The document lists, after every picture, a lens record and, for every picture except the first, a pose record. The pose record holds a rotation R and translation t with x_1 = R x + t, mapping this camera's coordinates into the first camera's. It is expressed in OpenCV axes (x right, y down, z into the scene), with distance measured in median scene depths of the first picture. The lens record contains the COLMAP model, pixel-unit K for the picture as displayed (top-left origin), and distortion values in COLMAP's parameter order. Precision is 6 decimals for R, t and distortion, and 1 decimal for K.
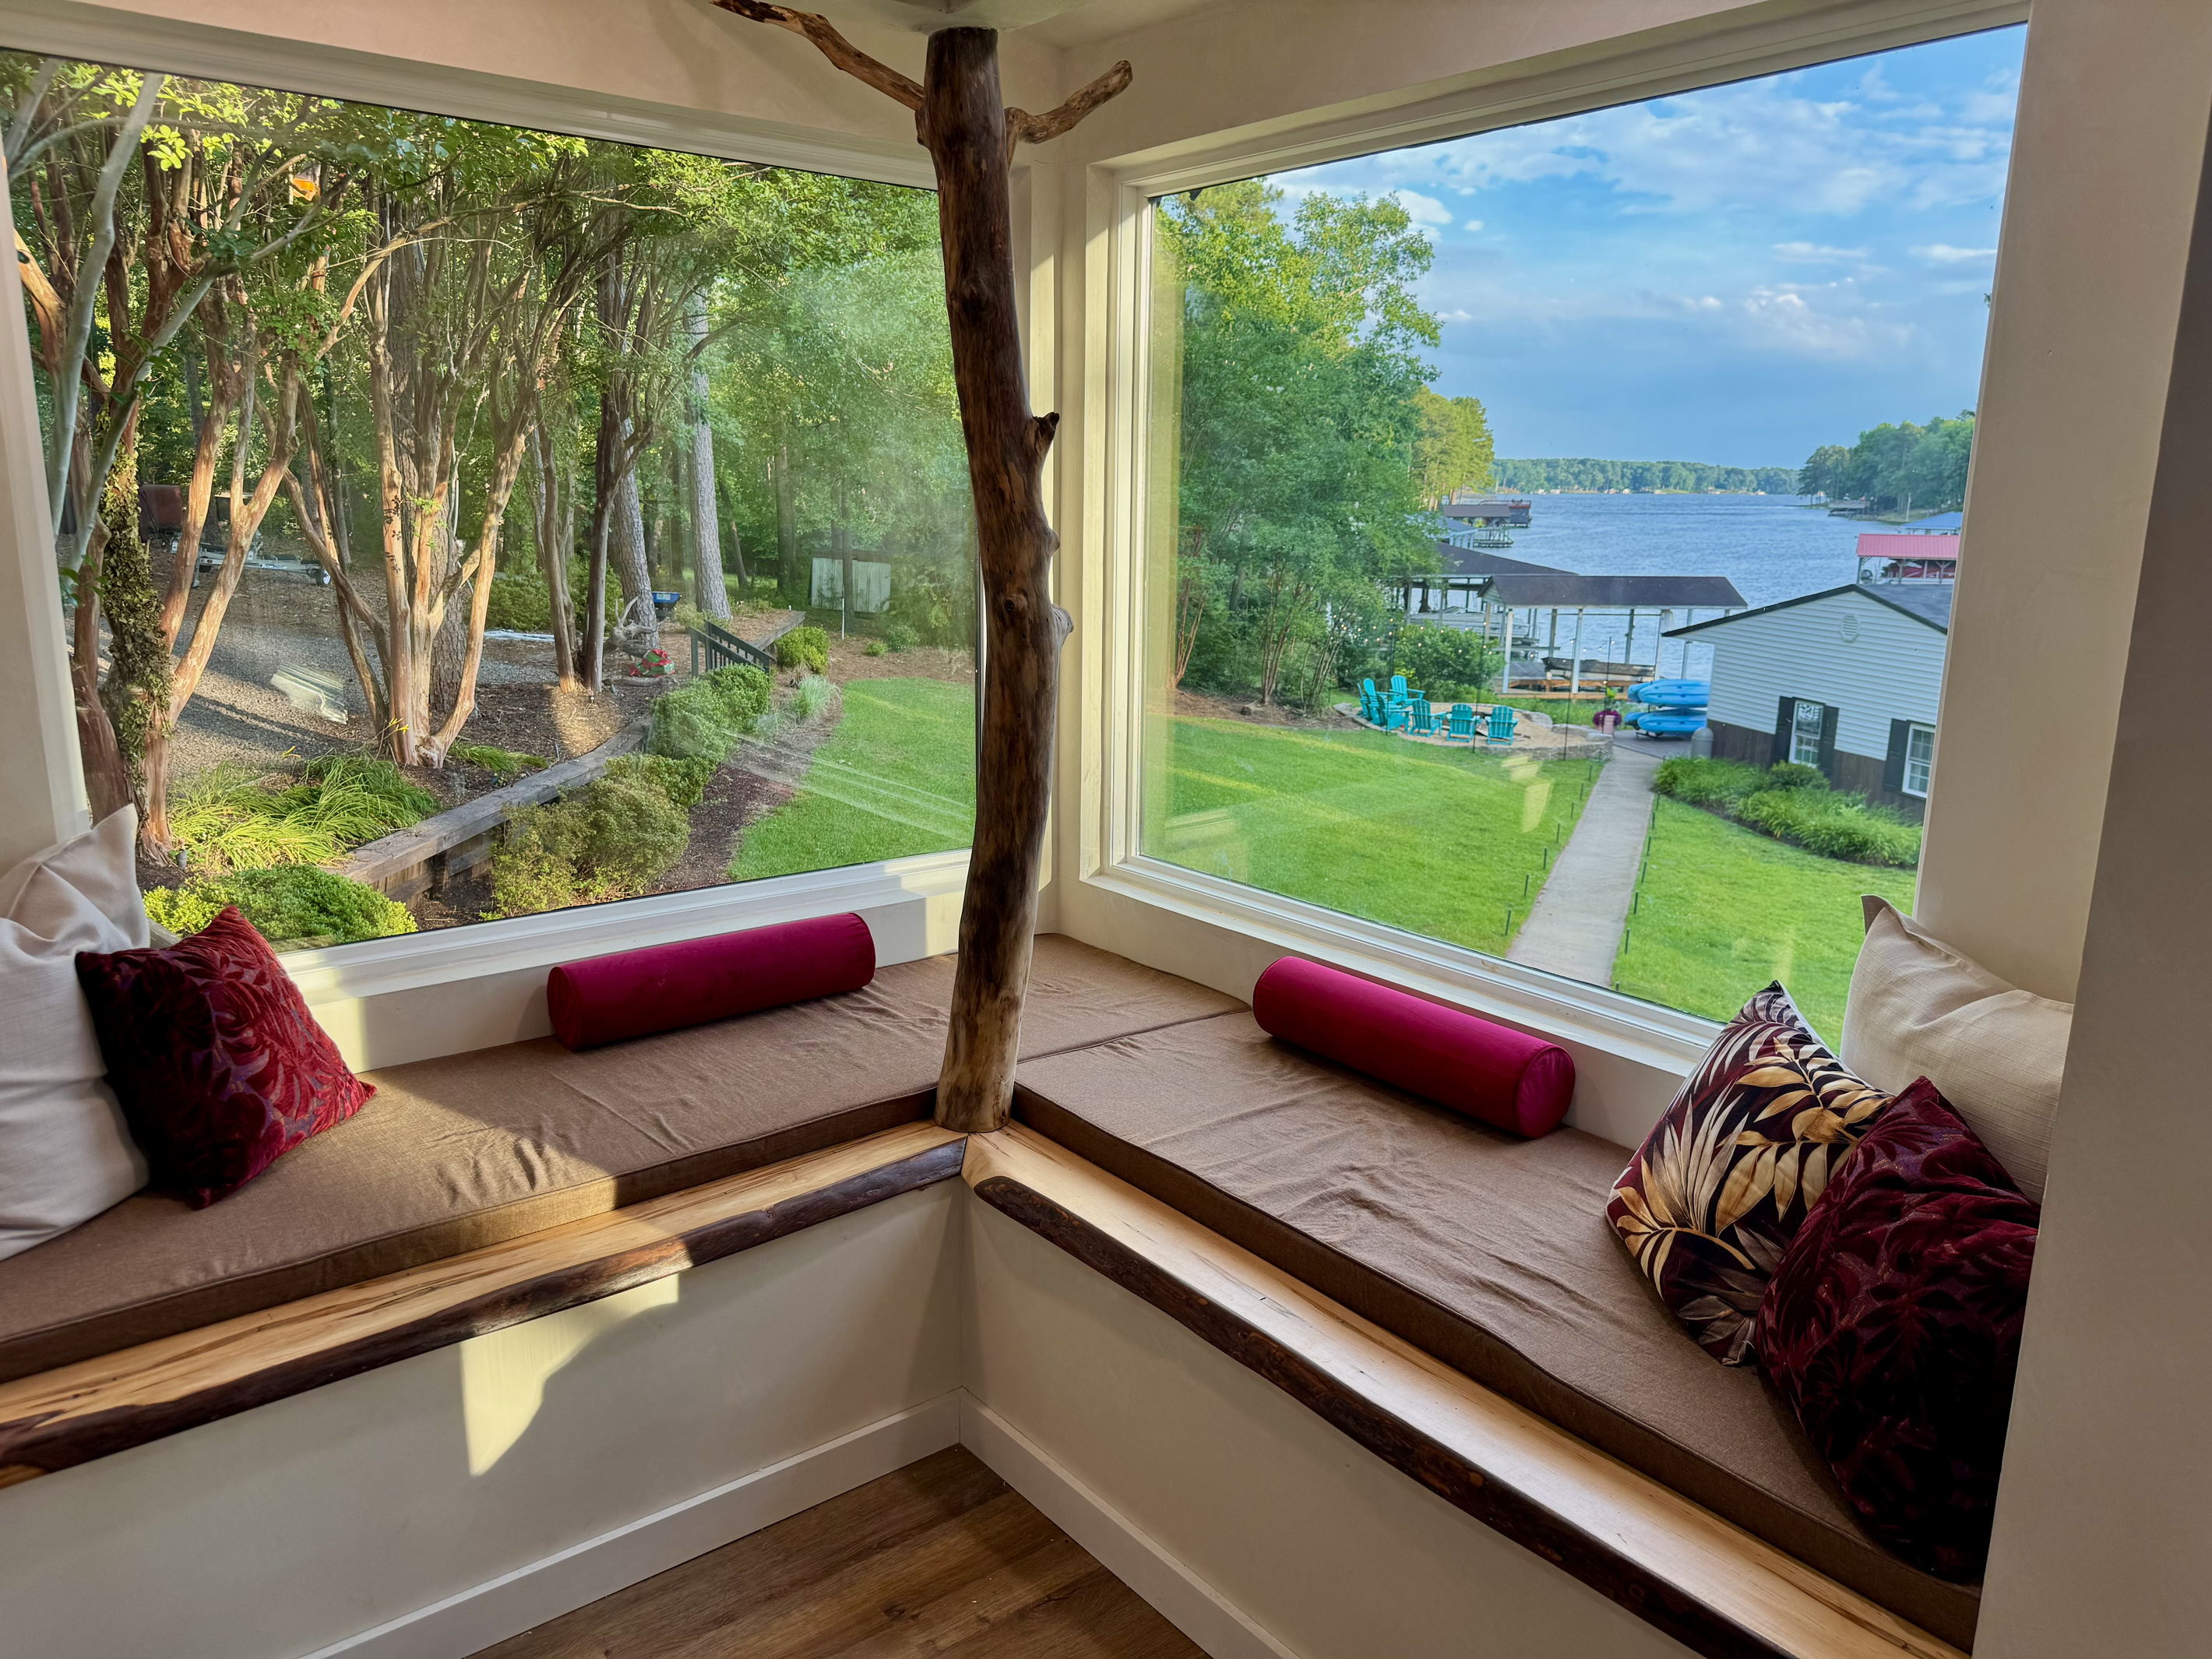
lens RADIAL K [[1542.5, 0, 1106.0], [0, 1542.5, 829.5], [0, 0, 1]] dist [0.162561, -0.298718]
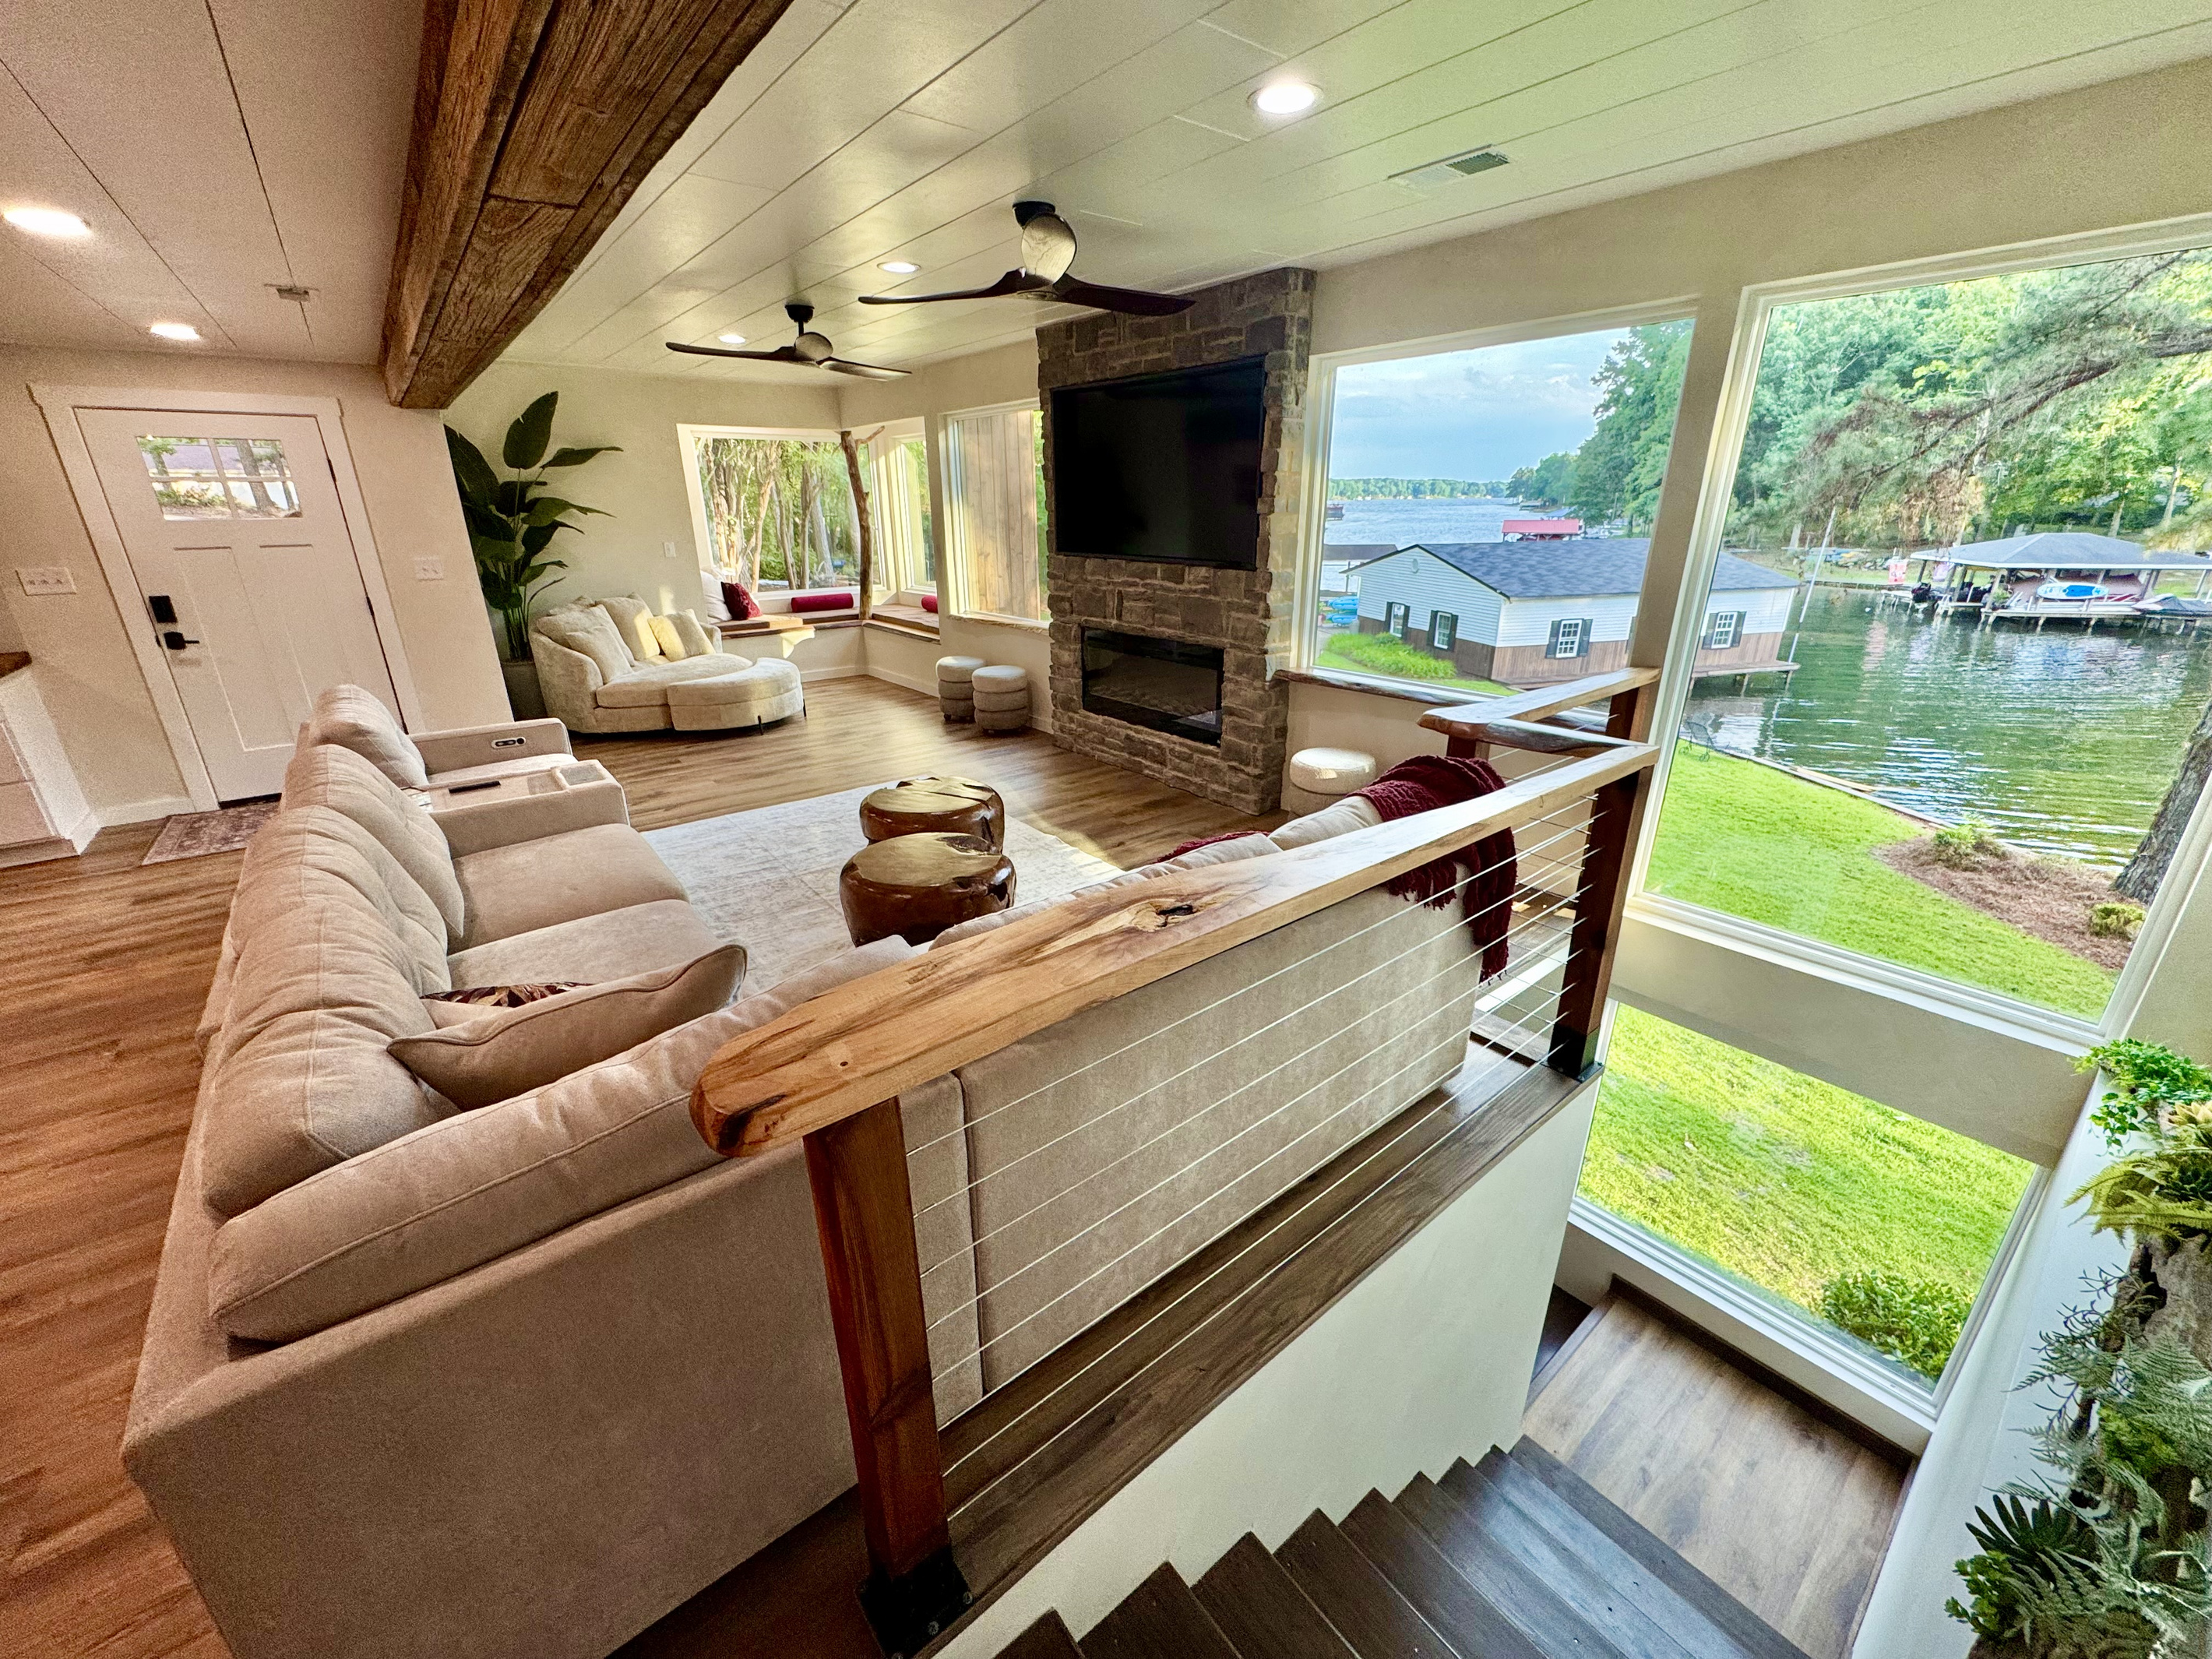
lens RADIAL K [[890.4, 0, 1099.6], [0, 890.4, 832.5], [0, 0, 1]] dist [-0.009893, 0.003192]
pose [[0.999691, -0.020706, -0.013786, 0.047675], [0.022435, 0.989877, 0.140143, 0.031054], [0.010745, -0.140409, 0.990035, -0.139520]]
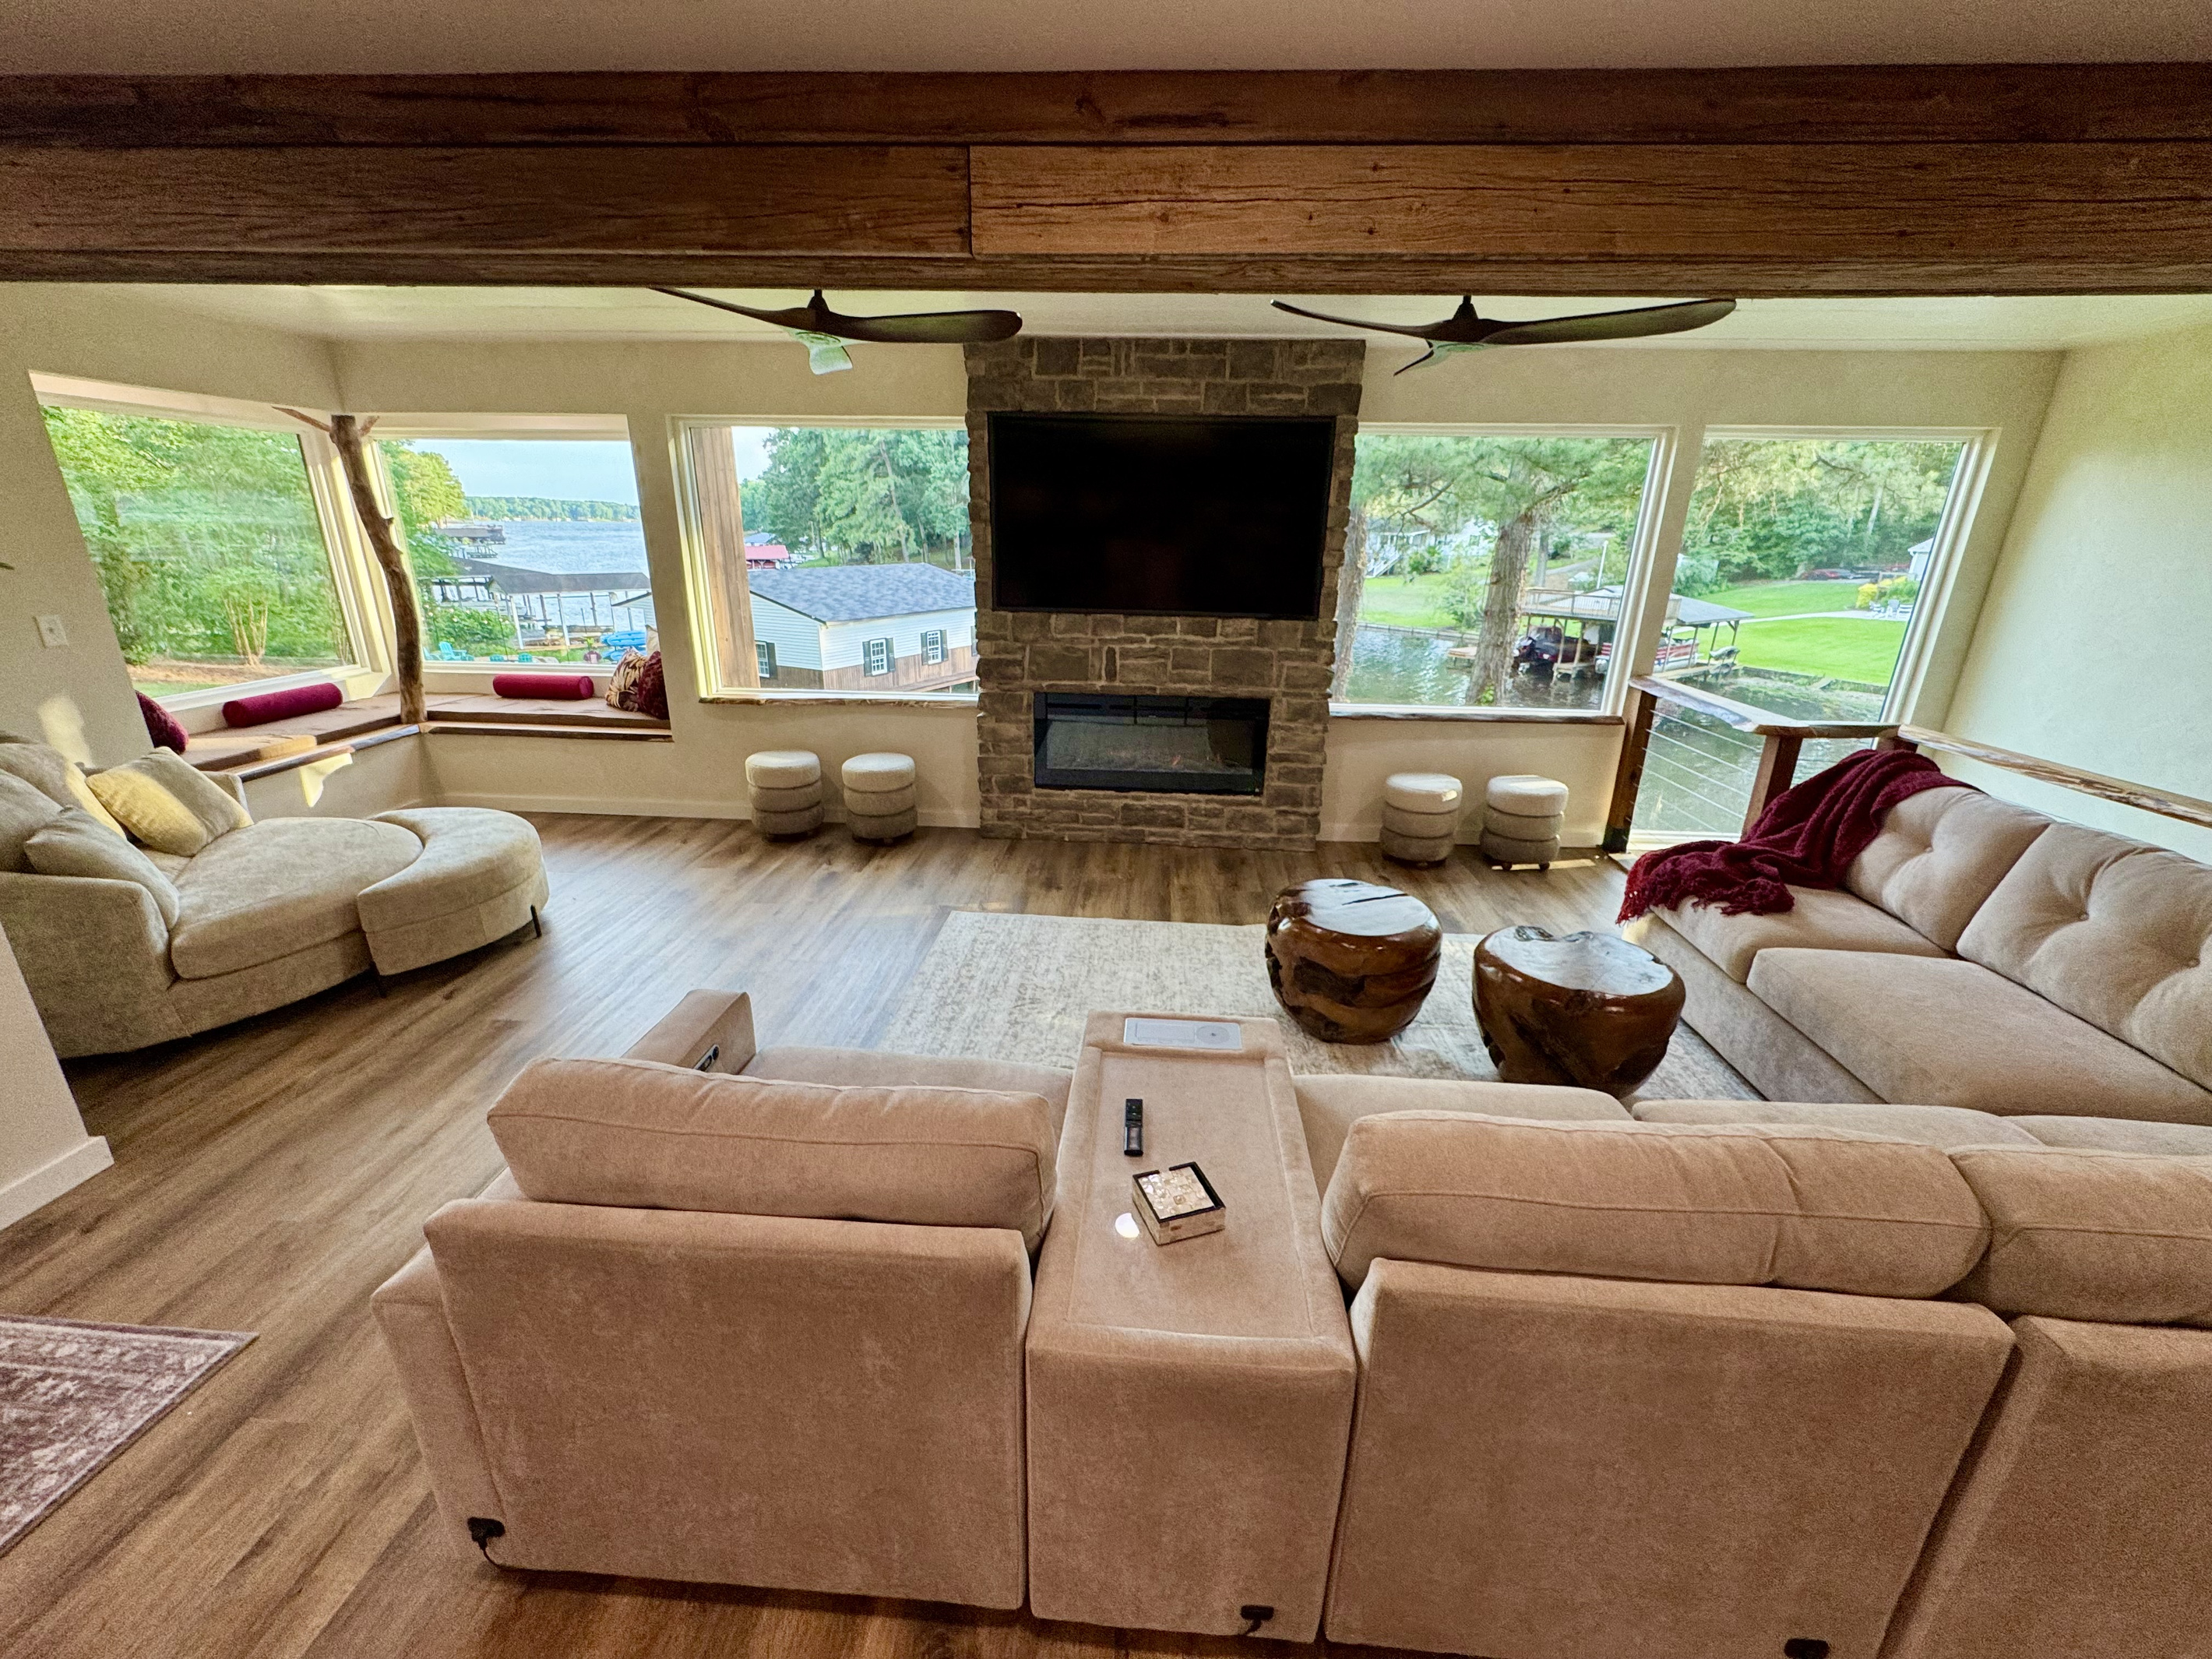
lens RADIAL K [[890.8, 0, 1106.0], [0, 890.8, 829.5], [0, 0, 1]] dist [-0.001321, -0.000007]
pose [[0.673744, -0.240233, 0.698826, -0.029642], [0.152983, 0.970539, 0.186146, 0.017061], [-0.722956, -0.018506, 0.690646, -0.091198]]
